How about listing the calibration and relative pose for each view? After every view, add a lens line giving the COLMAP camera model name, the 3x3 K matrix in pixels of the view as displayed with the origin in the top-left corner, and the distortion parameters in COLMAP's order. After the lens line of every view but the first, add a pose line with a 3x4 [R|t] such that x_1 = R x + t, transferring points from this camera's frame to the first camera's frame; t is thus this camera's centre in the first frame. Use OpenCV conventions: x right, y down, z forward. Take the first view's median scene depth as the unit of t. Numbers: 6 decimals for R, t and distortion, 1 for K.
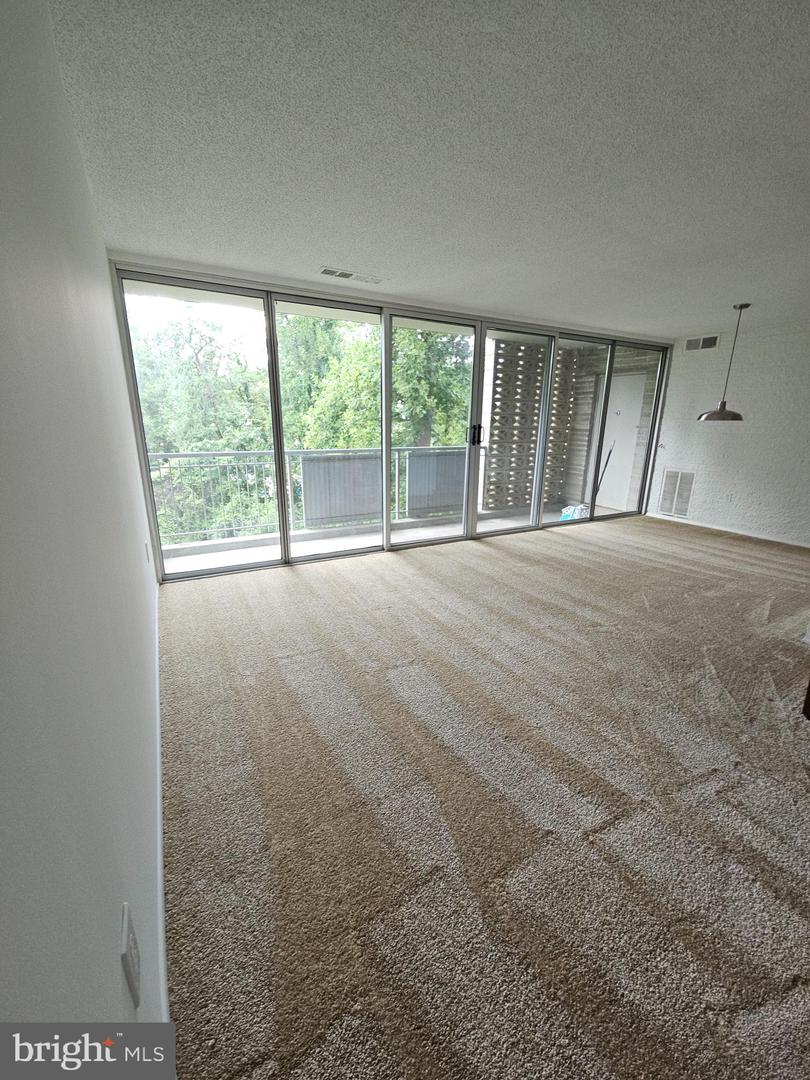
lens RADIAL K [[441.8, 0, 408.3], [0, 441.8, 542.7], [0, 0, 1]] dist [0.002937, -0.000021]
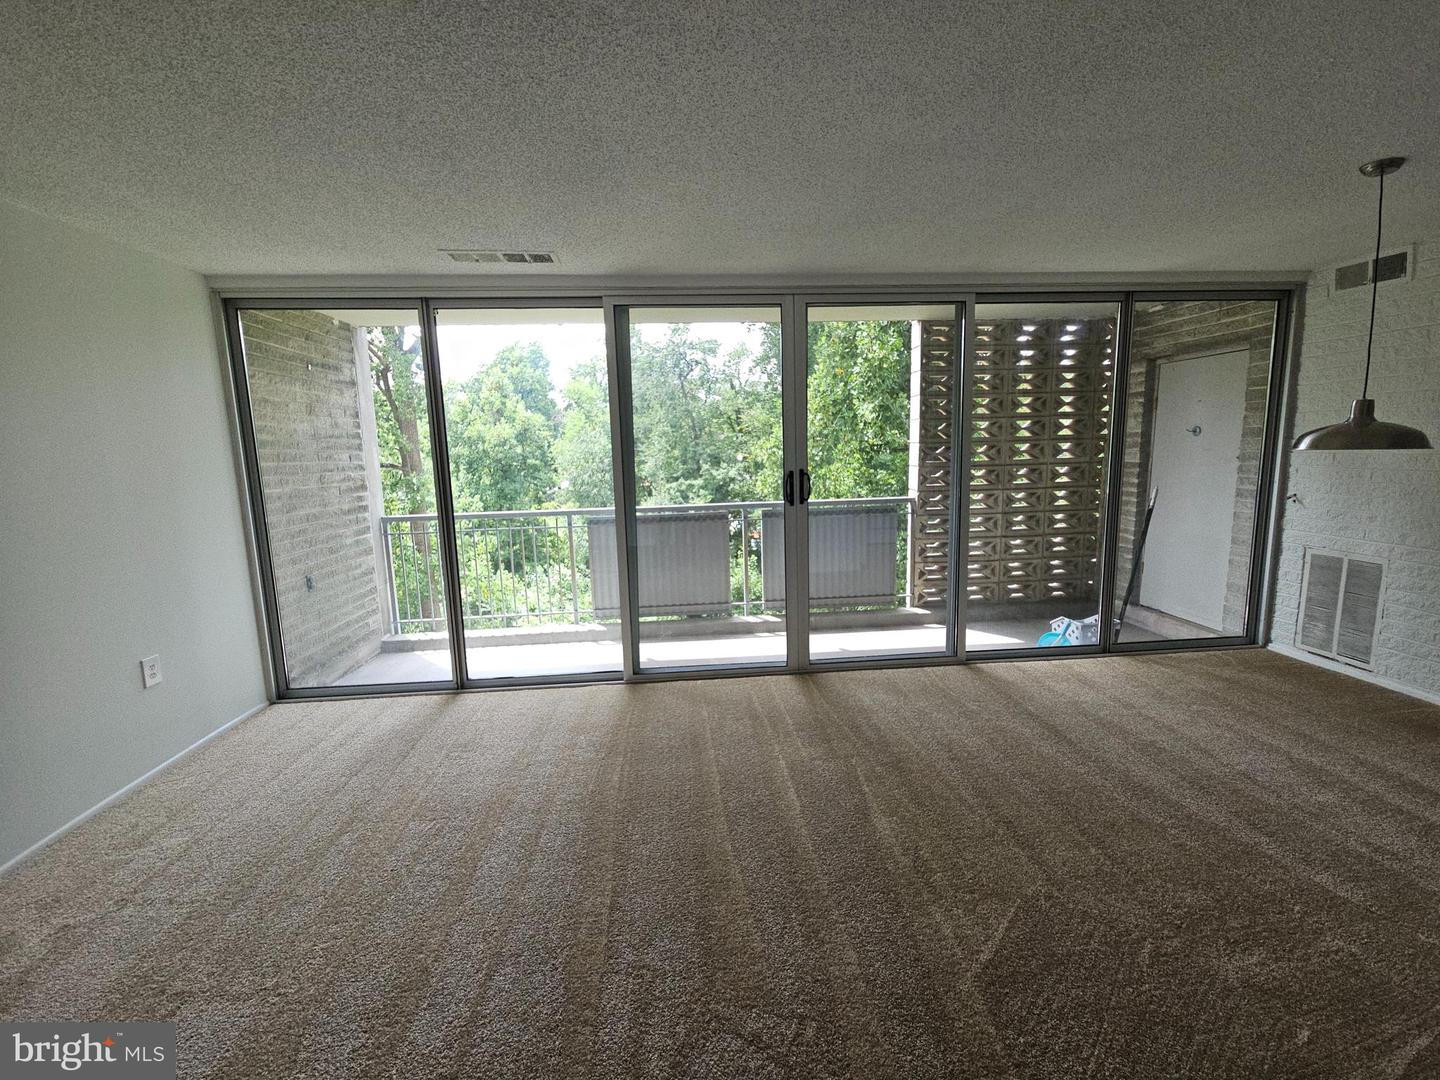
lens RADIAL K [[587.5, 0, 711.8], [0, 587.5, 532.5], [0, 0, 1]] dist [0.018371, -0.014518]
pose [[0.911549, 0.019666, -0.410720, 0.304348], [-0.073030, 0.990718, -0.114646, -0.078787], [0.404654, 0.134500, 0.904525, 0.241967]]
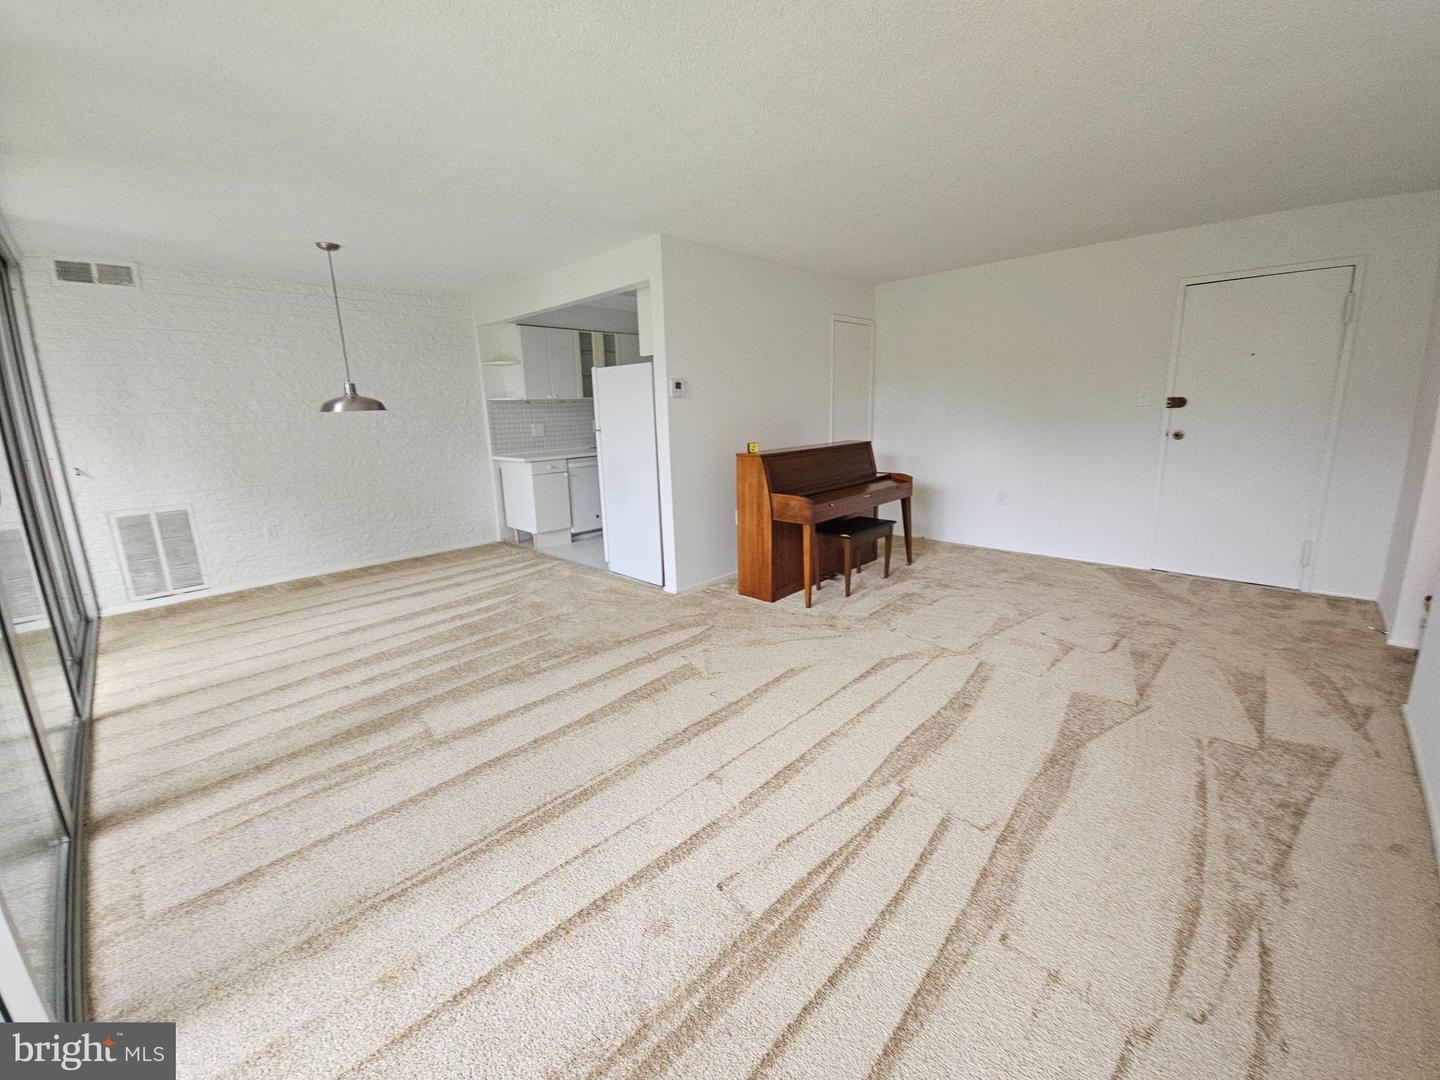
lens RADIAL K [[589.0, 0, 720.0], [0, 589.0, 540.0], [0, 0, 1]] dist [0.002937, -0.000021]
pose [[-0.291426, -0.218220, 0.931370, -0.260222], [0.281626, 0.910909, 0.301547, -0.161840], [-0.914198, 0.350177, -0.204007, 0.567433]]
